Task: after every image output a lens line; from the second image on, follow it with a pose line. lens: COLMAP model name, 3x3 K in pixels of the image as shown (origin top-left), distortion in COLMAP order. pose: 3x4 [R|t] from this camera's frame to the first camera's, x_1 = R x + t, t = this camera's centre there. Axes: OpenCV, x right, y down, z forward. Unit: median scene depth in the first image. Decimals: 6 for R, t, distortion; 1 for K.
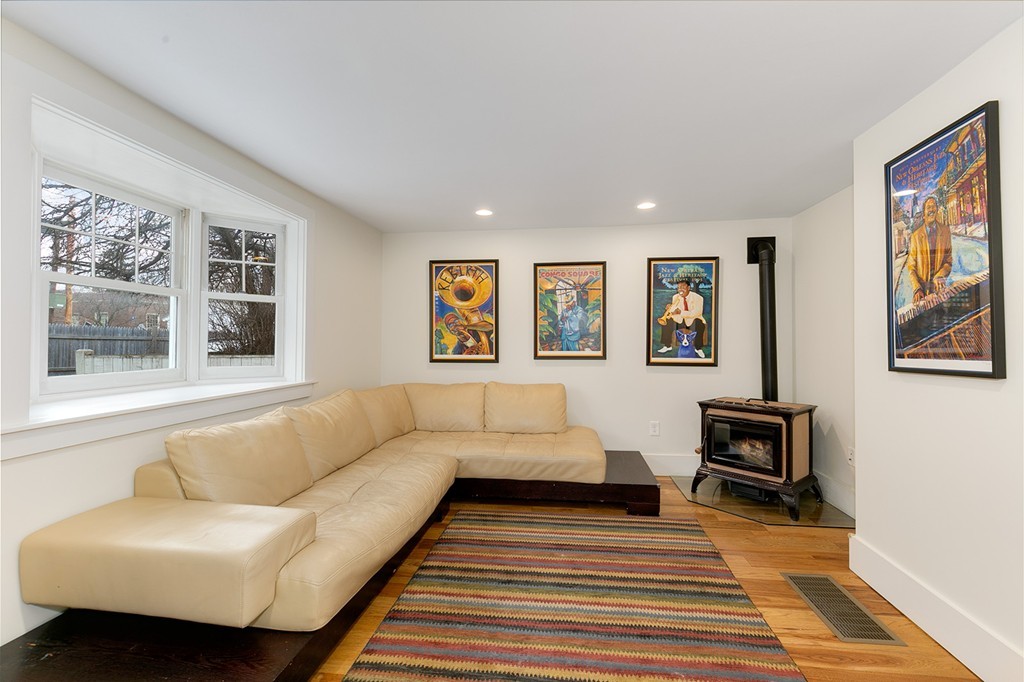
lens RADIAL K [[468.0, 0, 517.8], [0, 468.0, 340.1], [0, 0, 1]] dist [0.001386, -0.000588]
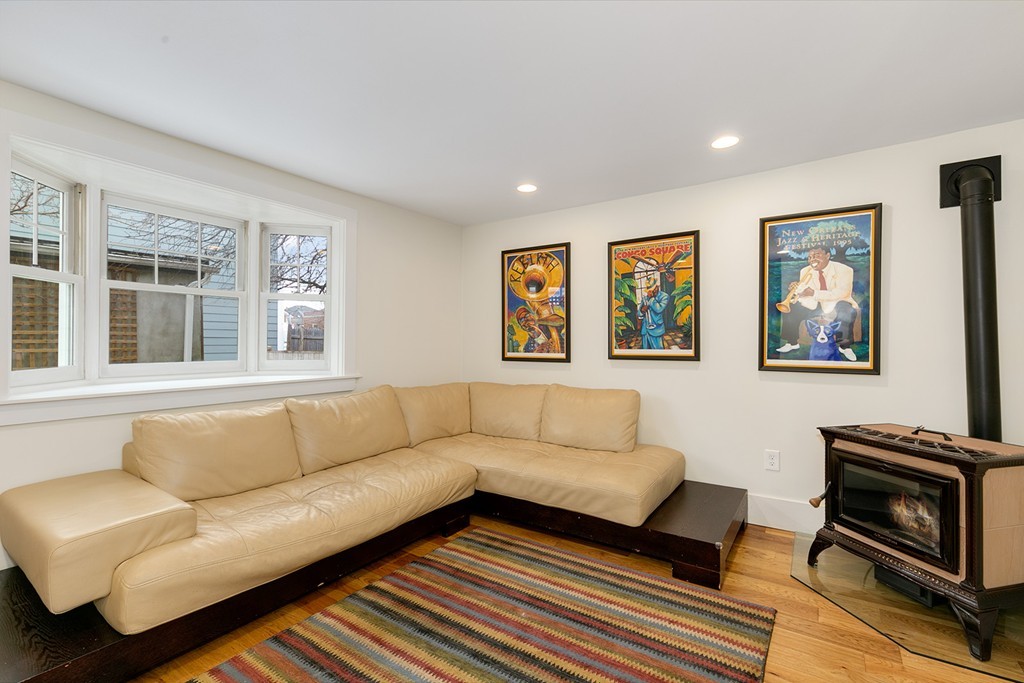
lens RADIAL K [[468.0, 0, 486.4], [0, 468.0, 341.3], [0, 0, 1]] dist [0.001386, -0.000588]
pose [[0.888556, -0.000446, -0.458767, 0.303534], [0.001222, 0.999998, 0.001395, 0.011422], [0.458766, -0.001800, 0.888555, 0.229751]]
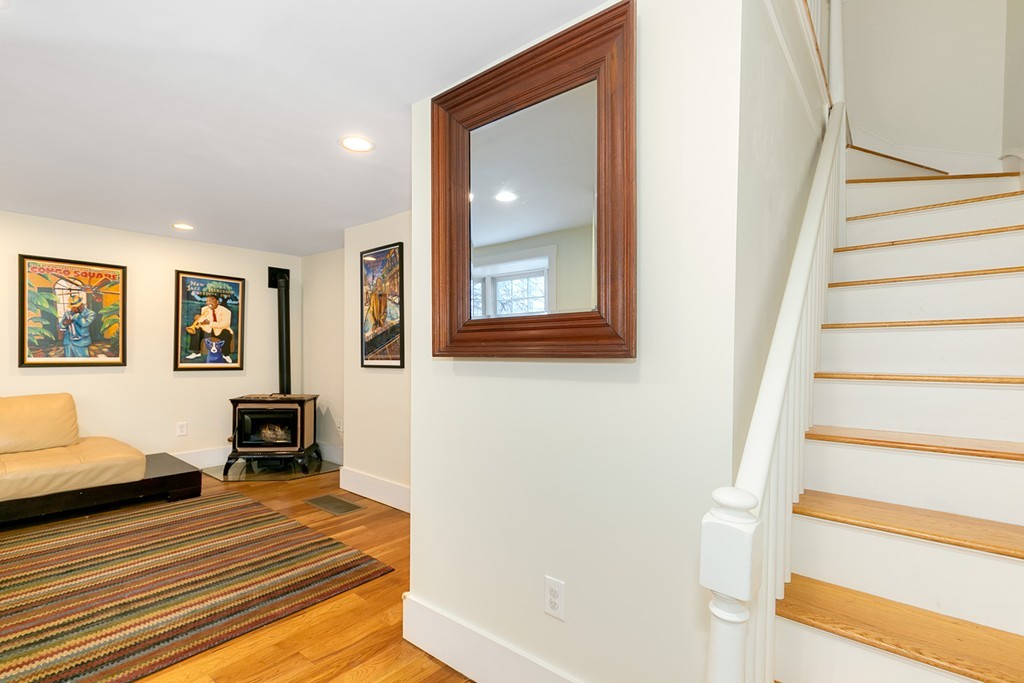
lens RADIAL K [[468.0, 0, 504.3], [0, 468.0, 358.9], [0, 0, 1]] dist [0.001386, -0.000588]
pose [[0.563550, -0.004524, 0.826070, -0.236377], [-0.016376, 0.999727, 0.016647, -0.003842], [-0.825920, -0.022909, 0.563322, -0.288643]]
